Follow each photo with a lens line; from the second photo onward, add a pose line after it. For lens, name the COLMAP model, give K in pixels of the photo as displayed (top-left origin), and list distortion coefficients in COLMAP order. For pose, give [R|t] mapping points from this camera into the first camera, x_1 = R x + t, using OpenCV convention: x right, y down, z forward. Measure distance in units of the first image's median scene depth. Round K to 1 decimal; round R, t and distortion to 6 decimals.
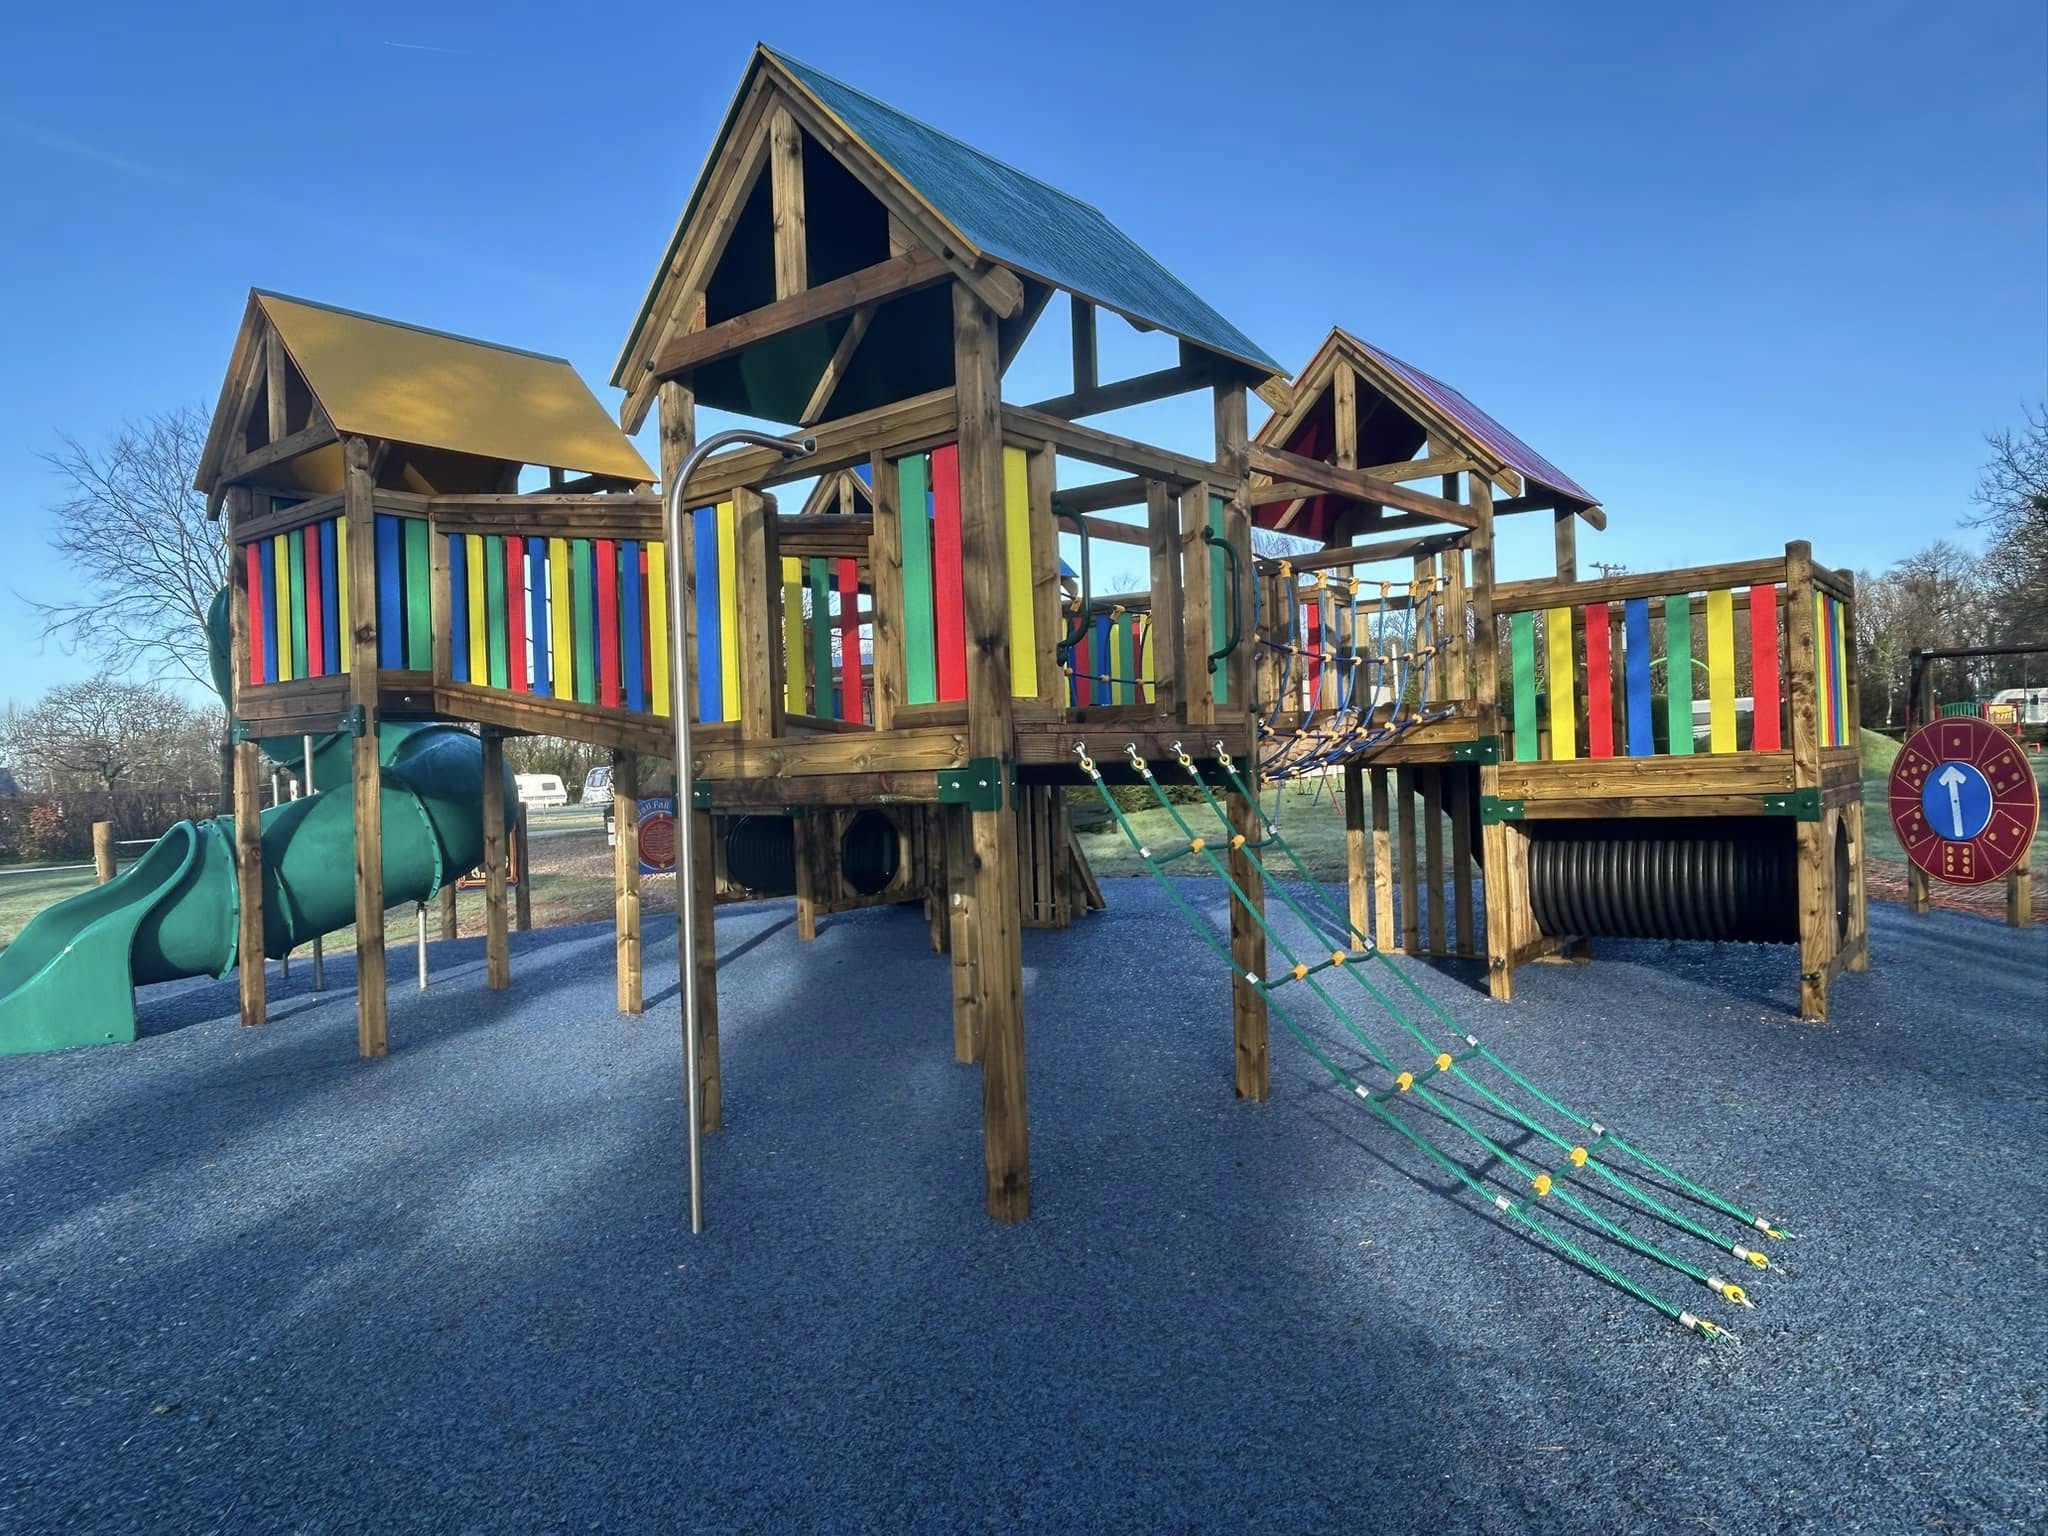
lens RADIAL K [[1318.8, 0, 1024.1], [0, 1318.8, 768.2], [0, 0, 1]] dist [0.004813, -0.000114]
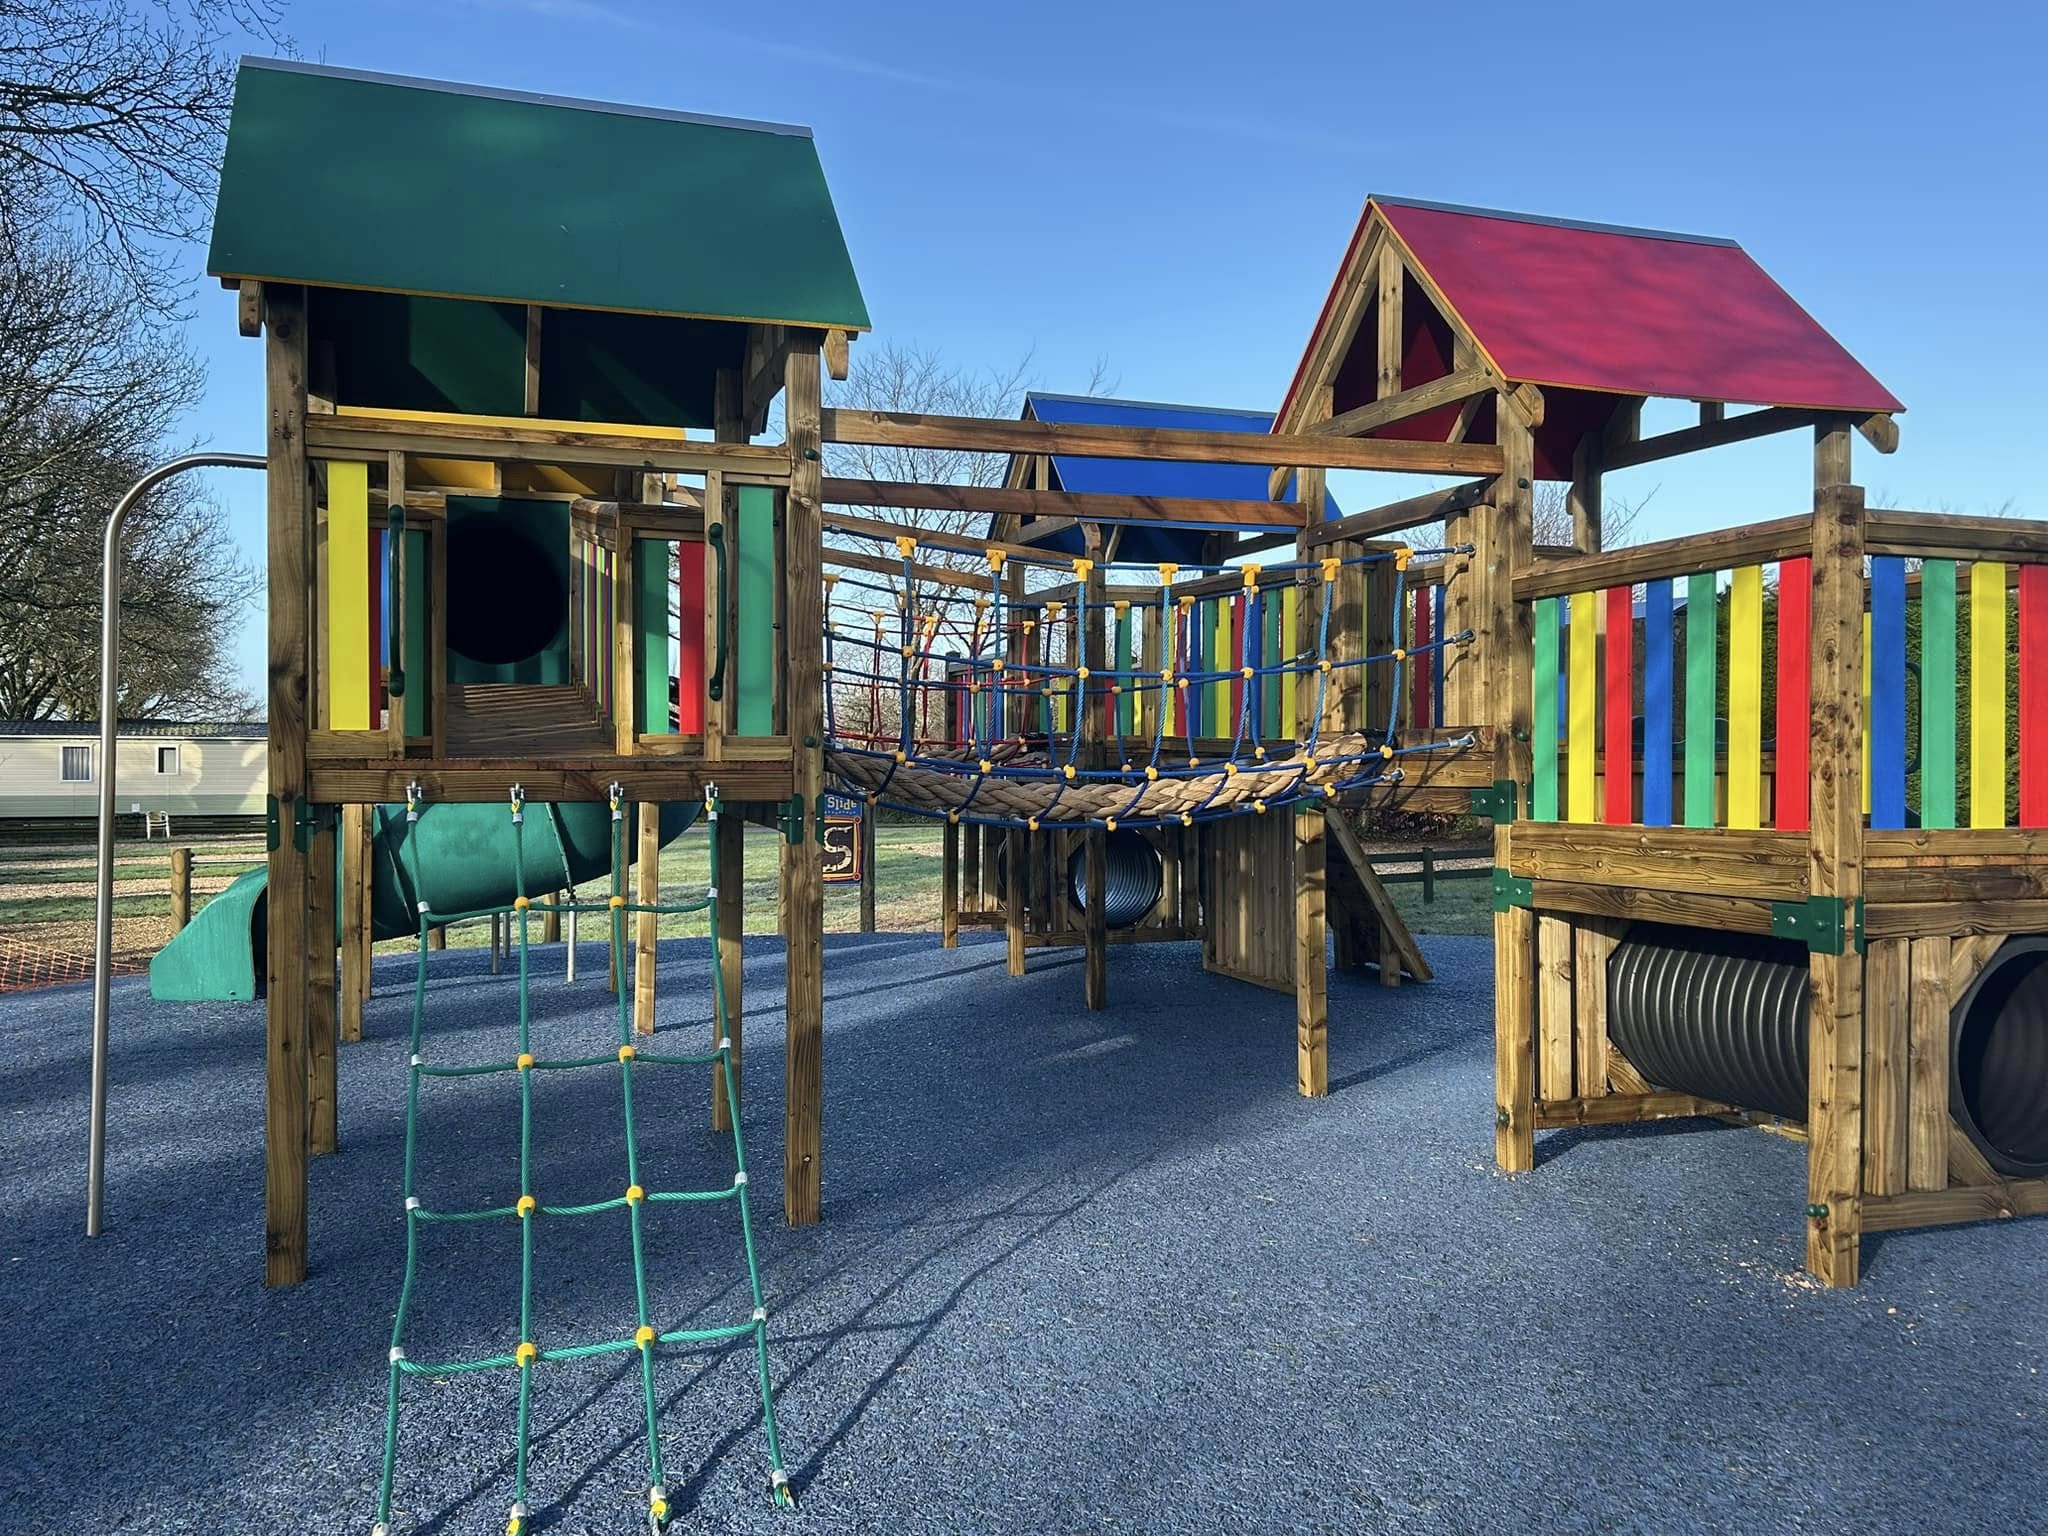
lens RADIAL K [[1675.6, 0, 1023.5], [0, 1675.6, 759.8], [0, 0, 1]] dist [0.039993, -0.001421]
pose [[0.852780, 0.041428, -0.520625, 0.599912], [-0.037231, 0.999135, 0.018520, -0.042413], [0.520941, 0.003590, 0.853585, 0.134443]]
